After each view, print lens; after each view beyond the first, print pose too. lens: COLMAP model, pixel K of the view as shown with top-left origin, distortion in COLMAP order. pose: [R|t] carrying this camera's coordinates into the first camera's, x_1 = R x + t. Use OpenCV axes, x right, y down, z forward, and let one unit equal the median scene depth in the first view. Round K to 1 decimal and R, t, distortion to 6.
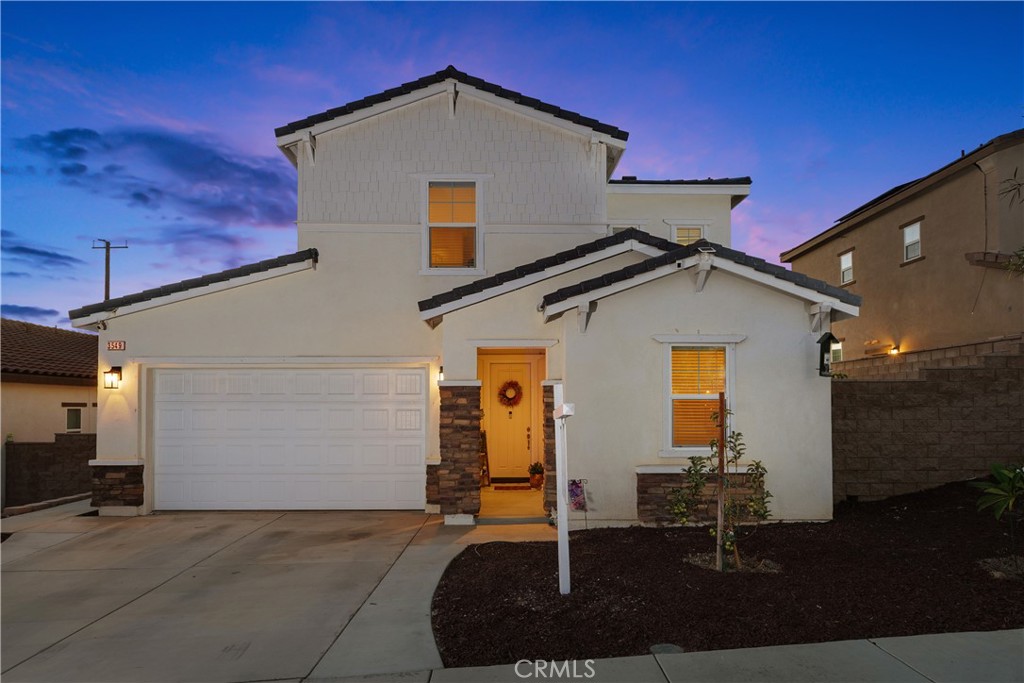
lens RADIAL K [[621.6, 0, 512.0], [0, 621.6, 341.5], [0, 0, 1]] dist [0.001914, 0.000436]
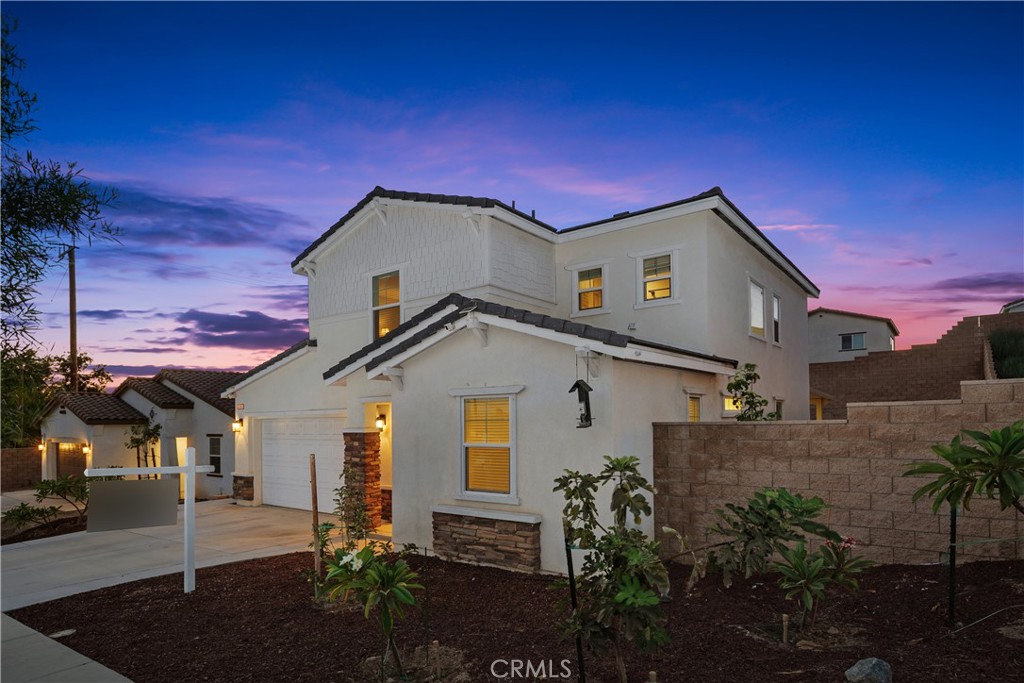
lens RADIAL K [[550.0, 0, 512.2], [0, 550.0, 360.3], [0, 0, 1]] dist [-0.001596, -0.000193]
pose [[0.772312, -0.073043, -0.631030, 0.934820], [0.077366, 0.996788, -0.020693, -0.033146], [0.630514, -0.032839, 0.775483, 0.294204]]
